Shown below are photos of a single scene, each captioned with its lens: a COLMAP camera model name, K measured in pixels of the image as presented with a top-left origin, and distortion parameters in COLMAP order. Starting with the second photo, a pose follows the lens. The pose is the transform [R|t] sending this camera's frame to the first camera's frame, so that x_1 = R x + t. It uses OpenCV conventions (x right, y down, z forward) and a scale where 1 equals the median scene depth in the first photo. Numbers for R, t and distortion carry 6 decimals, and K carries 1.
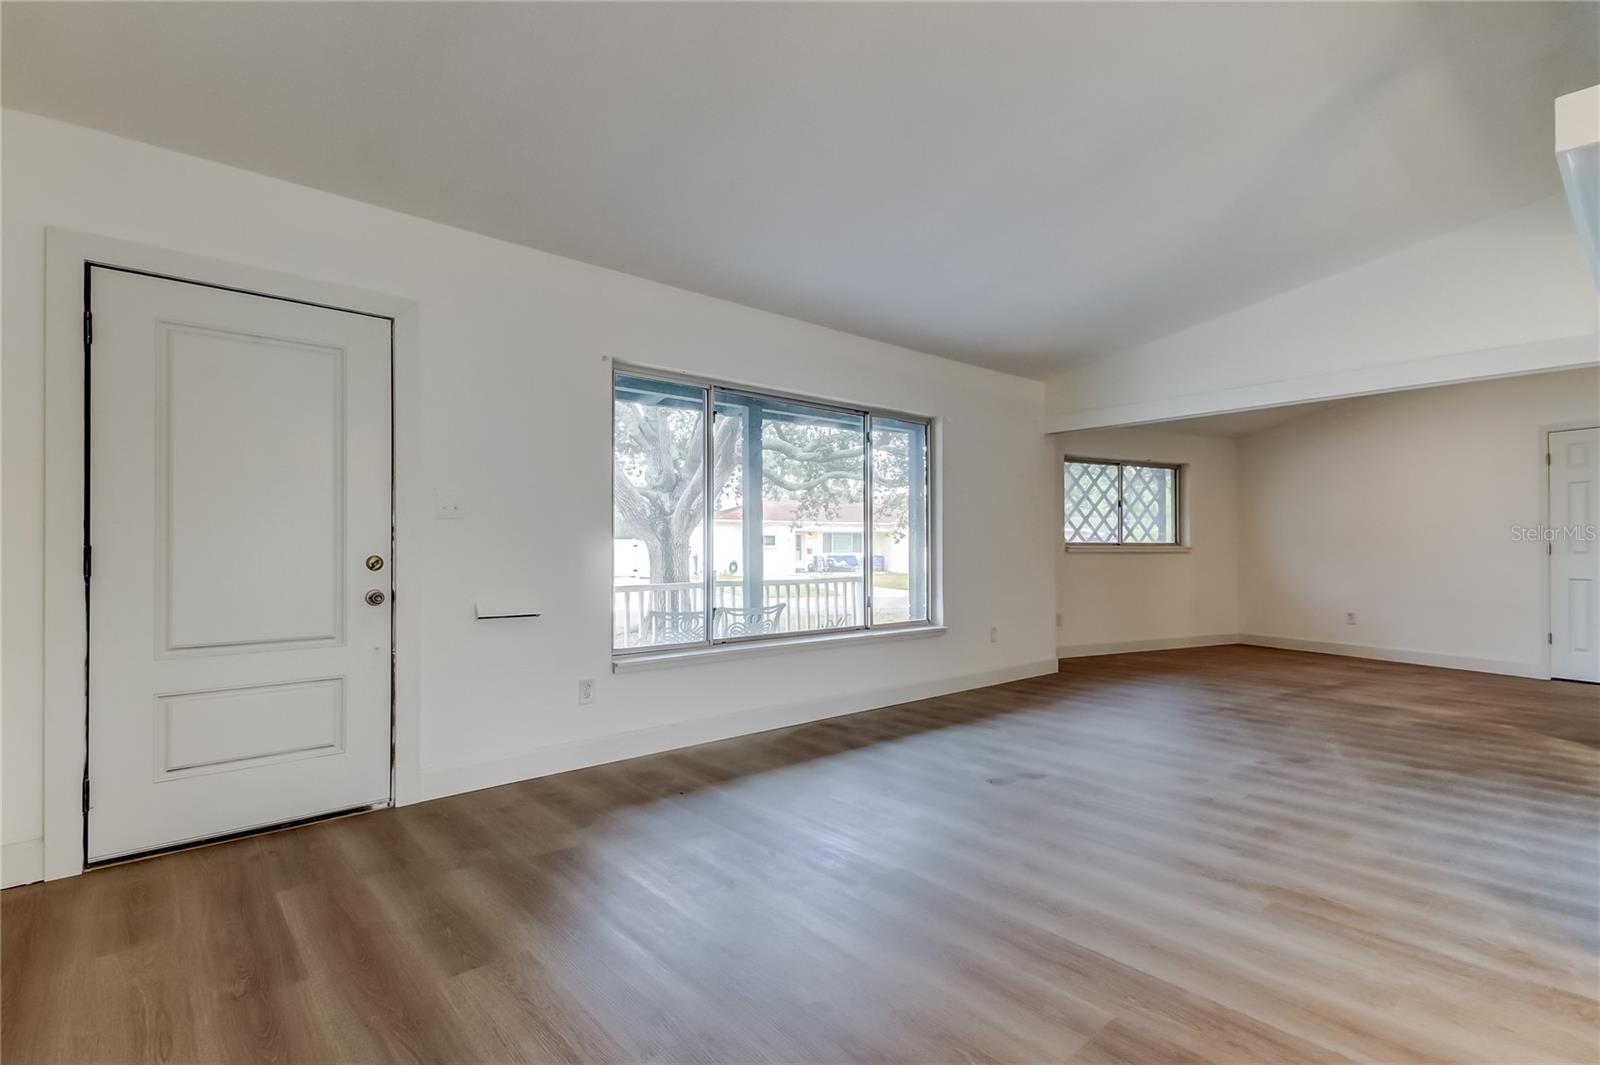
lens RADIAL K [[761.9, 0, 801.0], [0, 761.9, 552.9], [0, 0, 1]] dist [0.001484, -0.000055]
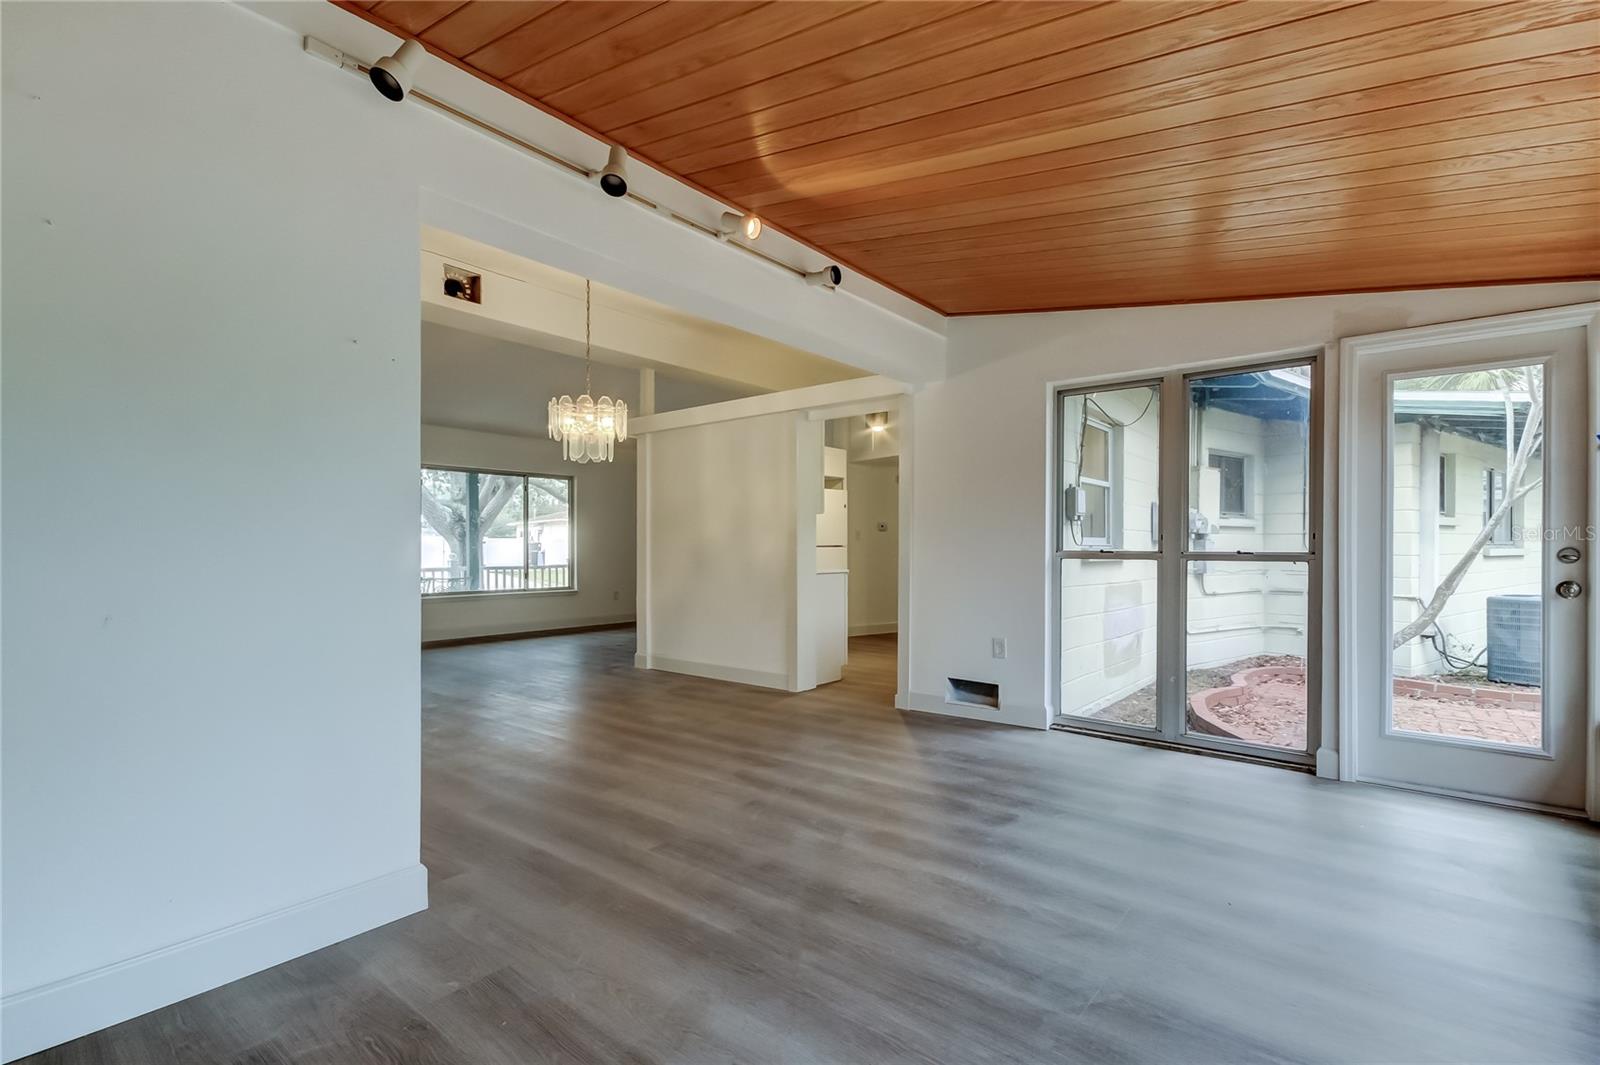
lens RADIAL K [[724.3, 0, 810.3], [0, 724.3, 551.8], [0, 0, 1]] dist [0.002911, 0.000298]
pose [[0.983727, 0.000229, 0.179670, 0.637242], [-0.001084, 0.999989, 0.004659, -0.007415], [-0.179666, -0.004777, 0.983716, -1.217892]]
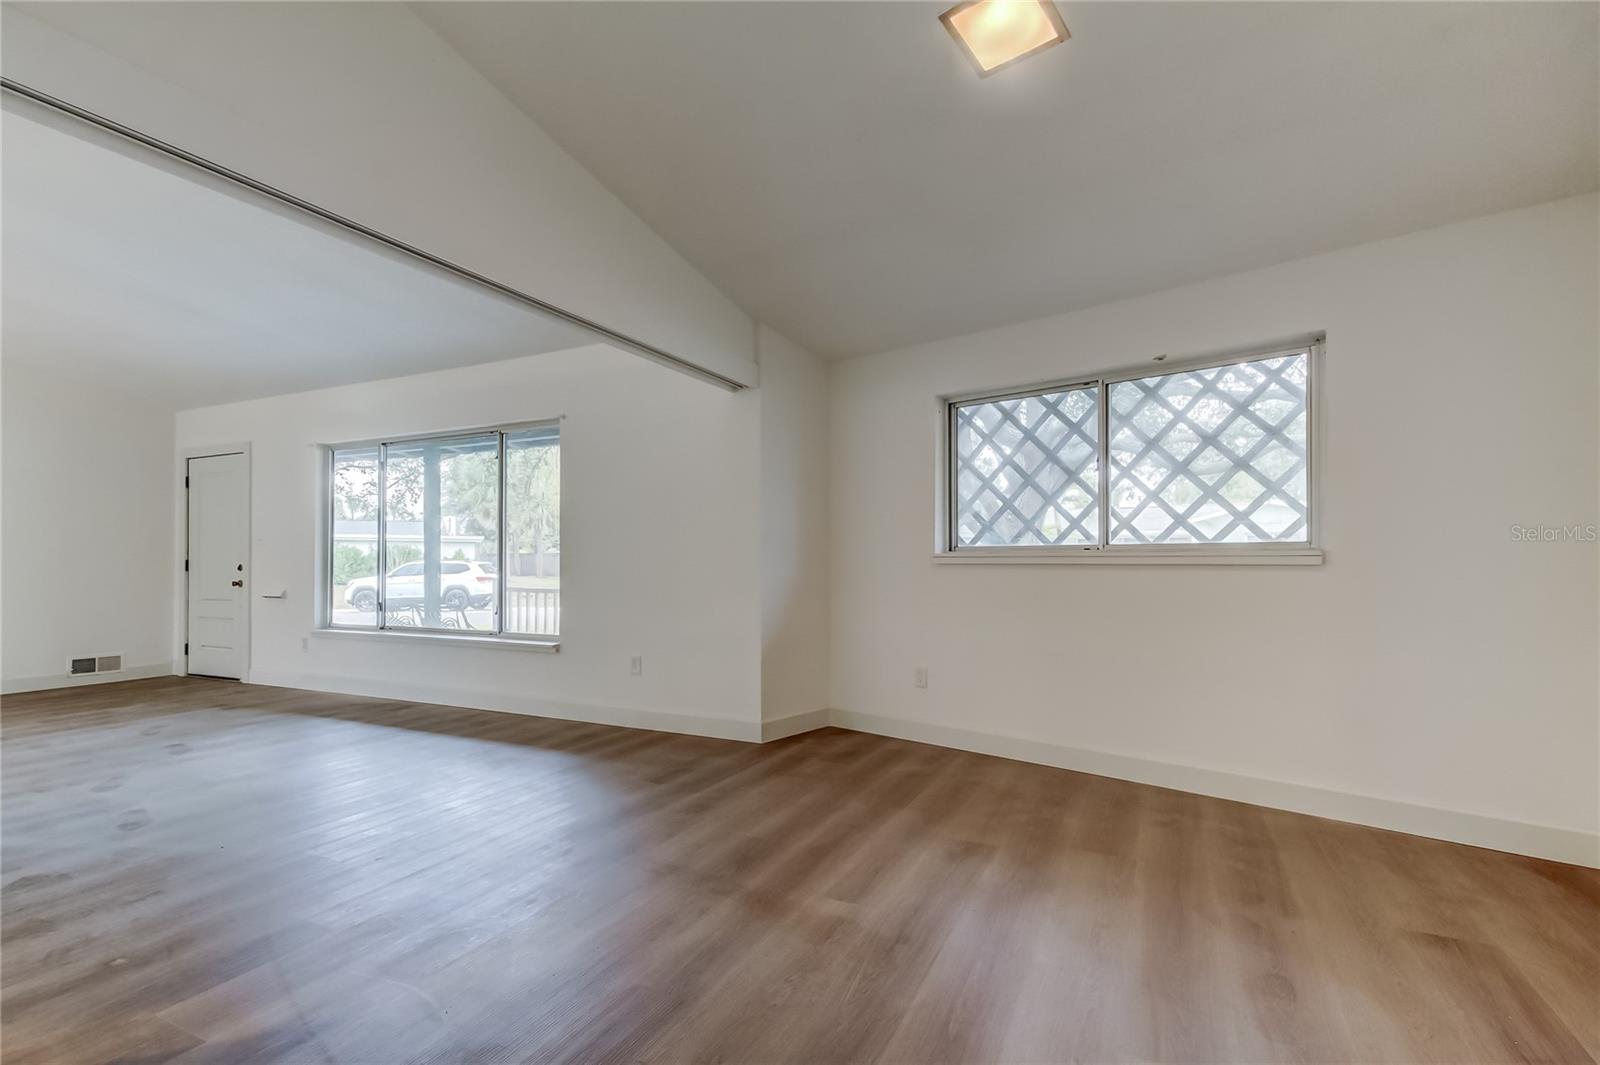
lens RADIAL K [[740.1, 0, 805.2], [0, 740.1, 563.9], [0, 0, 1]] dist [-0.000628, -0.000121]
pose [[0.394054, -0.002027, -0.919085, 1.665114], [-0.005148, 0.999977, -0.004413, 0.003221], [0.919073, 0.006470, 0.394034, 1.373389]]
